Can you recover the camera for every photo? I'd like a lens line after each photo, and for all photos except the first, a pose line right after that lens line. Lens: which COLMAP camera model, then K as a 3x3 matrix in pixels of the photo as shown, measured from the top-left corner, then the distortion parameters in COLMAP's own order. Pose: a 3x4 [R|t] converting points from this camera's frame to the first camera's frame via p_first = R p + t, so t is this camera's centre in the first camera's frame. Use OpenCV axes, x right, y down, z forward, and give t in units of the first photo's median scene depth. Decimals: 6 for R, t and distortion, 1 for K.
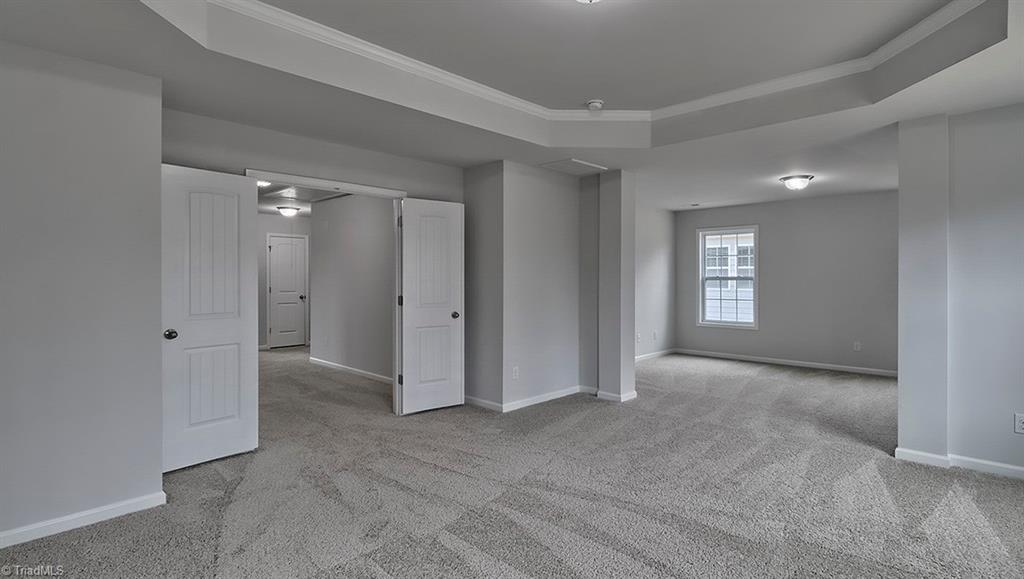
lens RADIAL K [[479.3, 0, 503.0], [0, 479.3, 276.6], [0, 0, 1]] dist [0.006193, 0.000638]
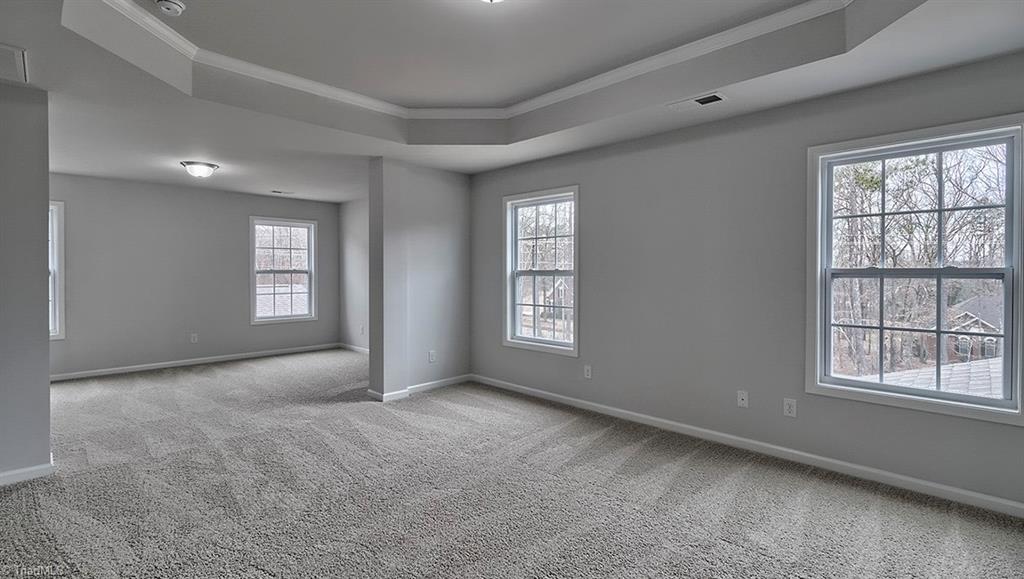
lens RADIAL K [[489.5, 0, 514.7], [0, 489.5, 278.9], [0, 0, 1]] dist [0.002174, 0.000184]
pose [[0.001351, -0.016002, 0.999871, -0.493028], [-0.001806, 0.999870, 0.016005, 0.002310], [-0.999997, -0.001827, 0.001322, 0.535413]]
